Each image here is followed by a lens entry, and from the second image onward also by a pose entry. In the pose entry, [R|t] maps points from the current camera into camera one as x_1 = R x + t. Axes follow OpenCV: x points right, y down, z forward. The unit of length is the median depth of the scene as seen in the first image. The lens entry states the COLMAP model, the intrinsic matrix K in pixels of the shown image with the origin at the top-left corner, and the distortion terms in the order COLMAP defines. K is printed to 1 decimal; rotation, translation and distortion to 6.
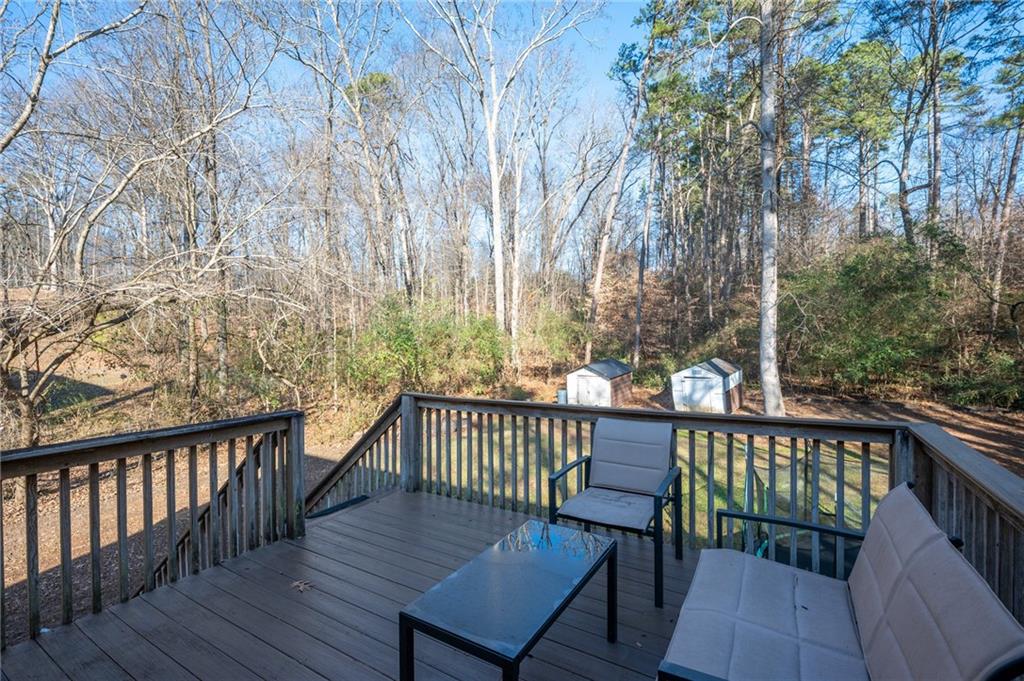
lens RADIAL K [[458.7, 0, 512.0], [0, 458.7, 340.5], [0, 0, 1]] dist [-0.001480, -0.000137]
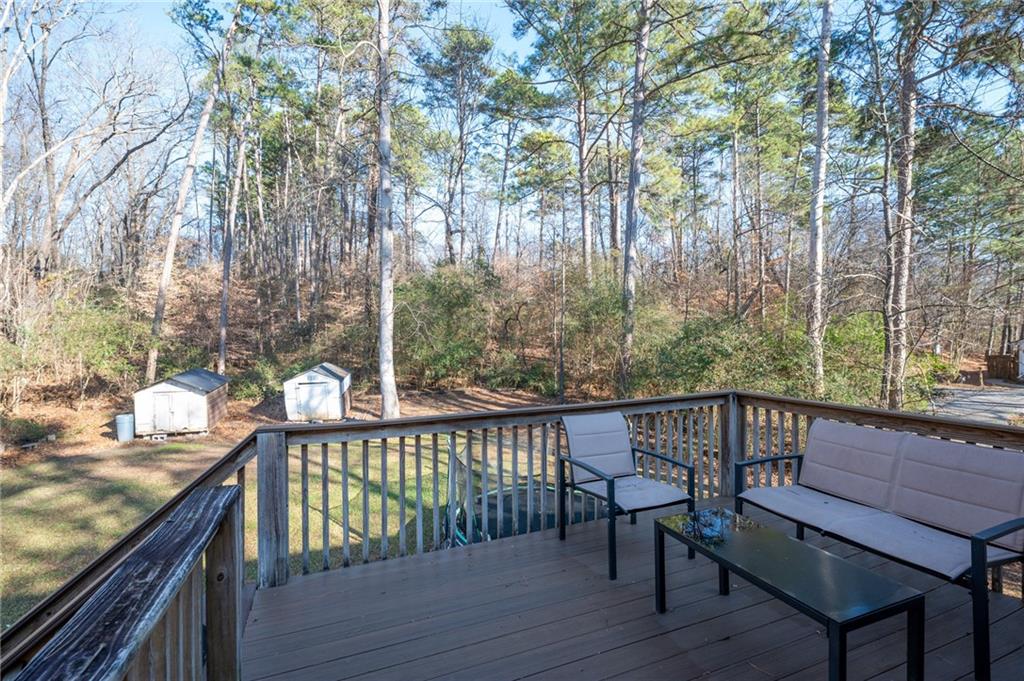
lens RADIAL K [[454.2, 0, 512.0], [0, 454.2, 340.5], [0, 0, 1]] dist [0.011302, -0.000074]
pose [[0.607667, -0.000087, 0.794192, -0.108103], [0.009452, 0.999930, -0.007122, 0.001011], [-0.794136, 0.011835, 0.607625, 0.075714]]
